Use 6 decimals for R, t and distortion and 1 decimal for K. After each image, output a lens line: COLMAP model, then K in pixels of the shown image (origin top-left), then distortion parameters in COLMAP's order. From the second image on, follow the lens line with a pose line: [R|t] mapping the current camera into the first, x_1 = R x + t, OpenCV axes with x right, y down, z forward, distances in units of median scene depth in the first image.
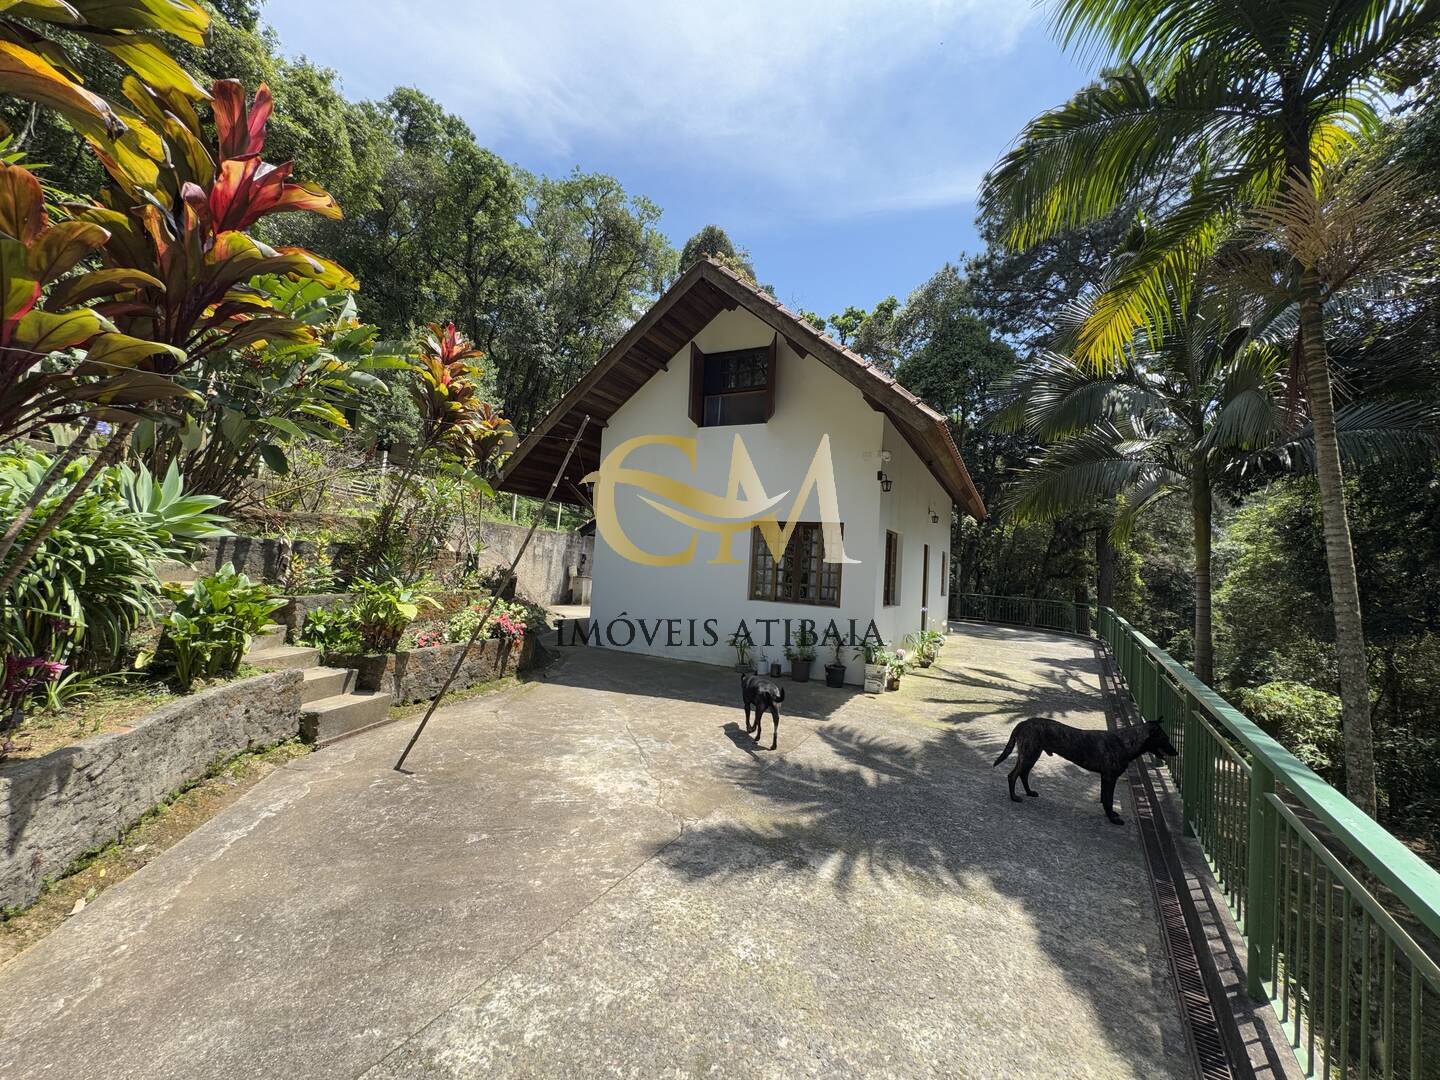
lens RADIAL K [[579.1, 0, 722.5], [0, 579.1, 540.6], [0, 0, 1]] dist [0.004233, 0.000149]
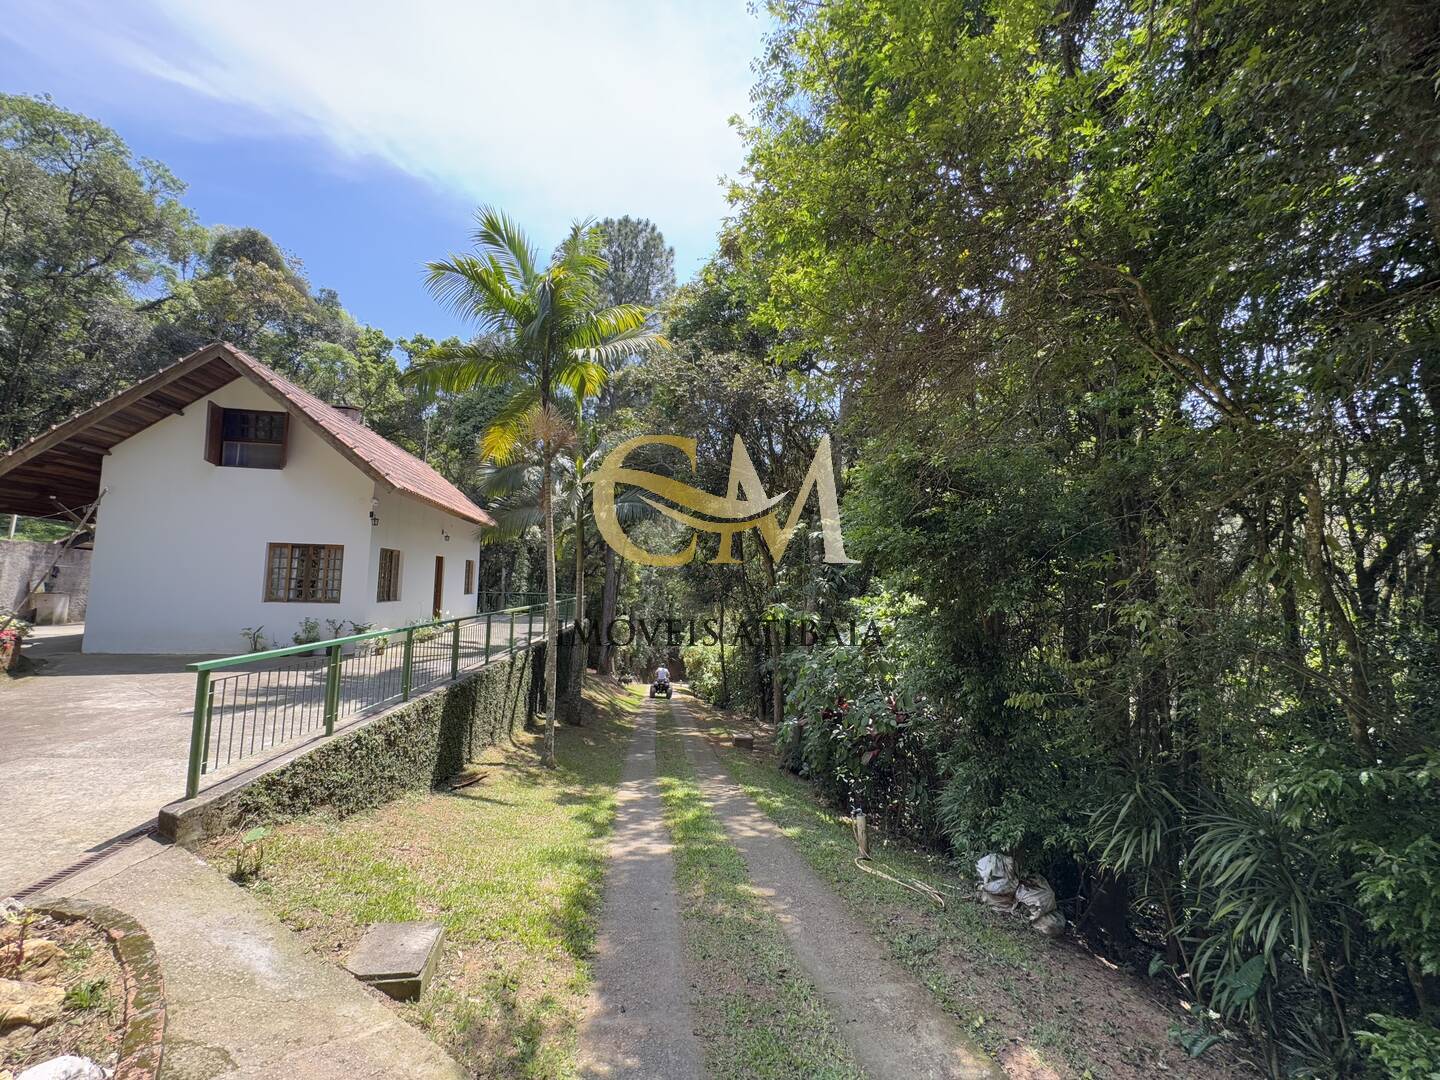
lens RADIAL K [[579.1, 0, 716.3], [0, 579.1, 539.1], [0, 0, 1]] dist [0.004233, 0.000149]
pose [[0.805326, 0.009749, 0.592751, 0.103299], [-0.005571, 0.999945, -0.008878, -0.040277], [-0.592805, 0.003848, 0.805337, -0.767842]]
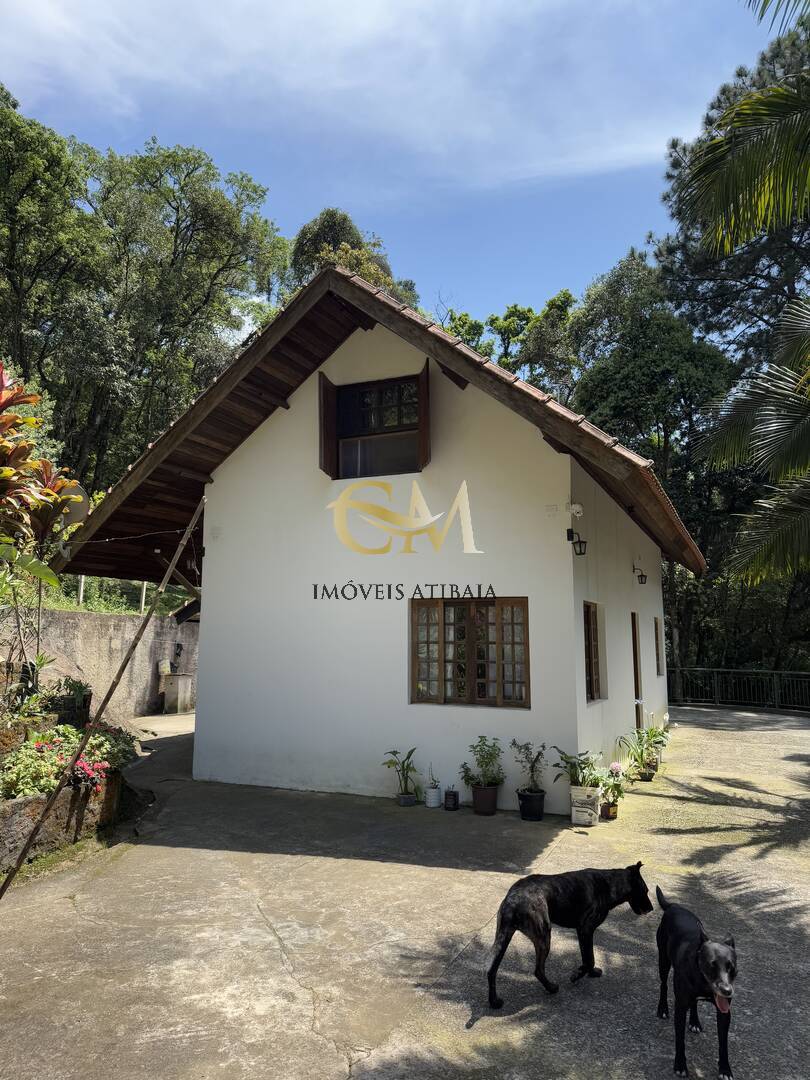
lens RADIAL K [[765.2, 0, 401.7], [0, 765.2, 543.6], [0, 0, 1]] dist [0.058089, -0.055951]
pose [[0.997307, -0.046558, 0.056660, -0.013501], [0.050875, 0.995709, -0.077306, -0.033037], [-0.052818, 0.079980, 0.995396, -0.008770]]
